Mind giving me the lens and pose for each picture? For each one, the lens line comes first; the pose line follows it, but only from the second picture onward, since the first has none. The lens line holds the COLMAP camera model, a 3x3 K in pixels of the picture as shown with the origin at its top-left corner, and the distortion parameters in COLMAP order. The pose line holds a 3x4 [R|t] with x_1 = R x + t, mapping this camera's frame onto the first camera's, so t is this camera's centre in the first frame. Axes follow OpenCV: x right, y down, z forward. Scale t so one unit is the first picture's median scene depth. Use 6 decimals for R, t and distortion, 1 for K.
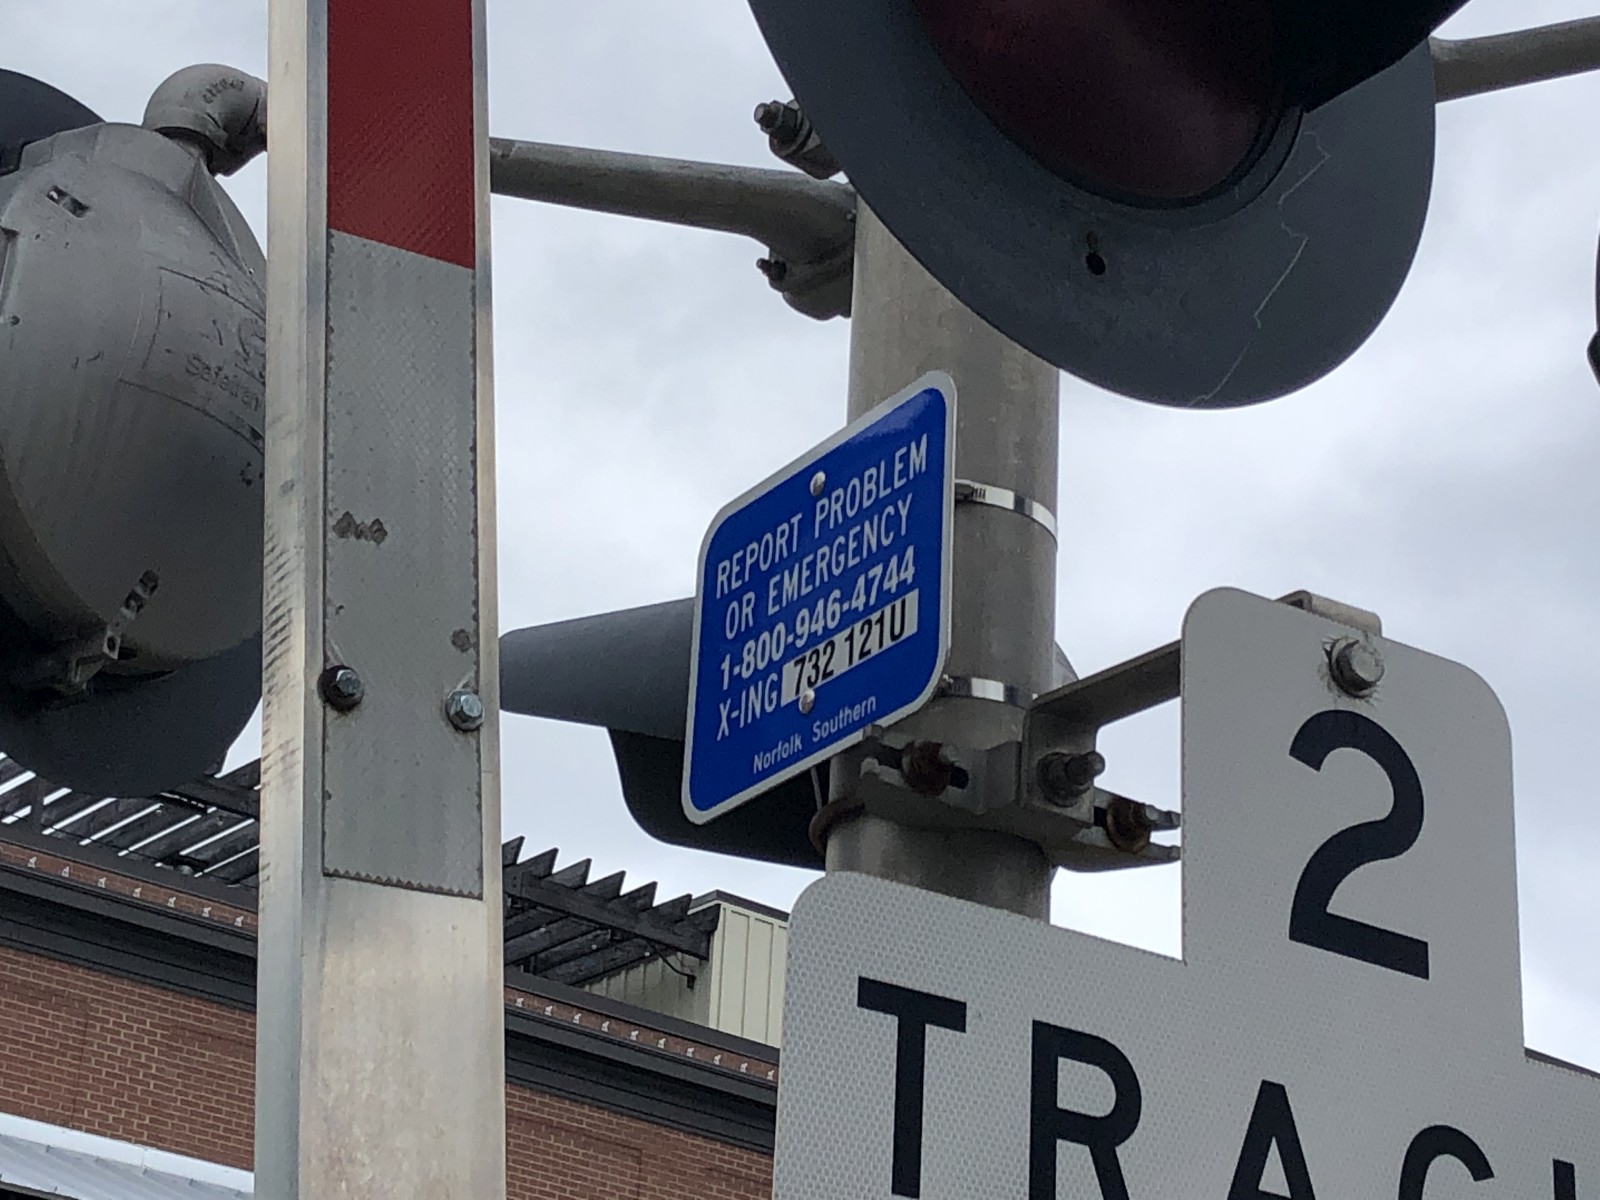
lens RADIAL K [[3583.4, 0, 838.3], [0, 3583.4, 596.1], [0, 0, 1]] dist [0.238949, -0.990352]
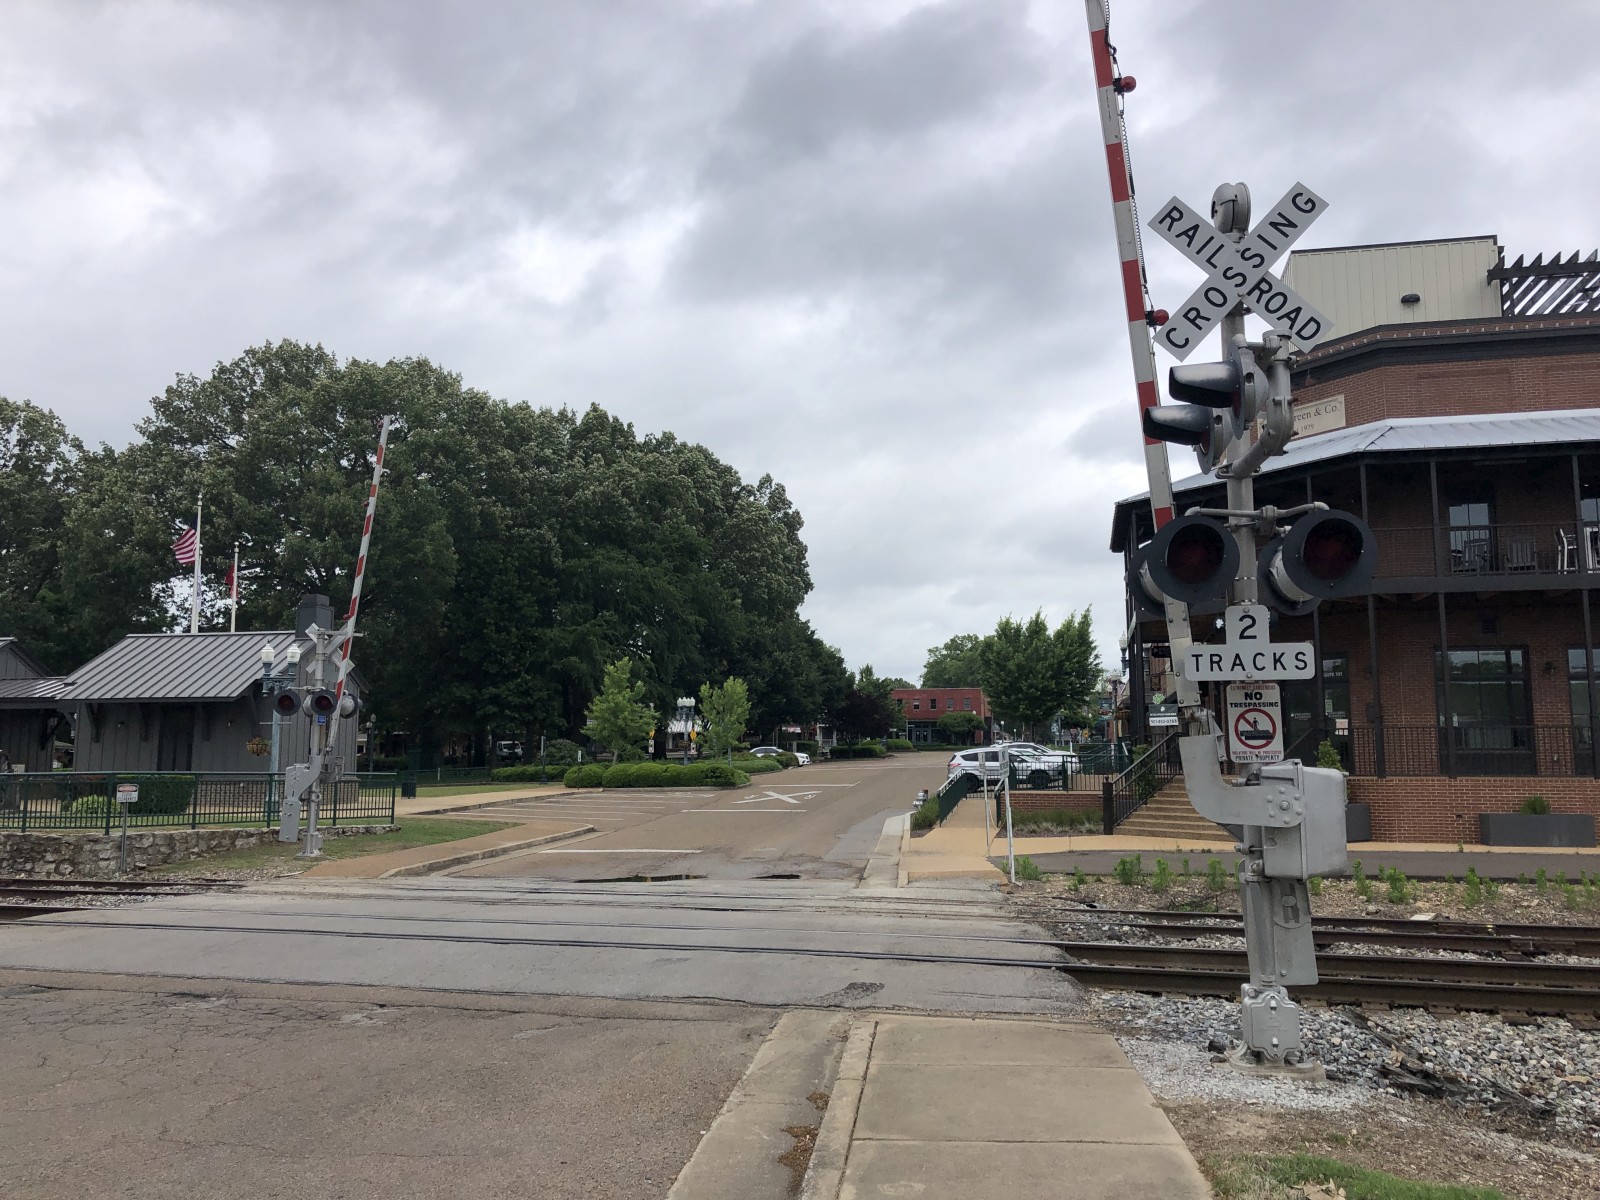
lens RADIAL K [[1377.9, 0, 797.8], [0, 1377.9, 577.5], [0, 0, 1]] dist [0.017455, 0.009897]
pose [[0.613345, -0.151428, -0.775163, 2.179221], [0.358373, 0.927959, 0.102284, -0.833566], [0.703830, -0.340533, 0.623426, -2.105999]]
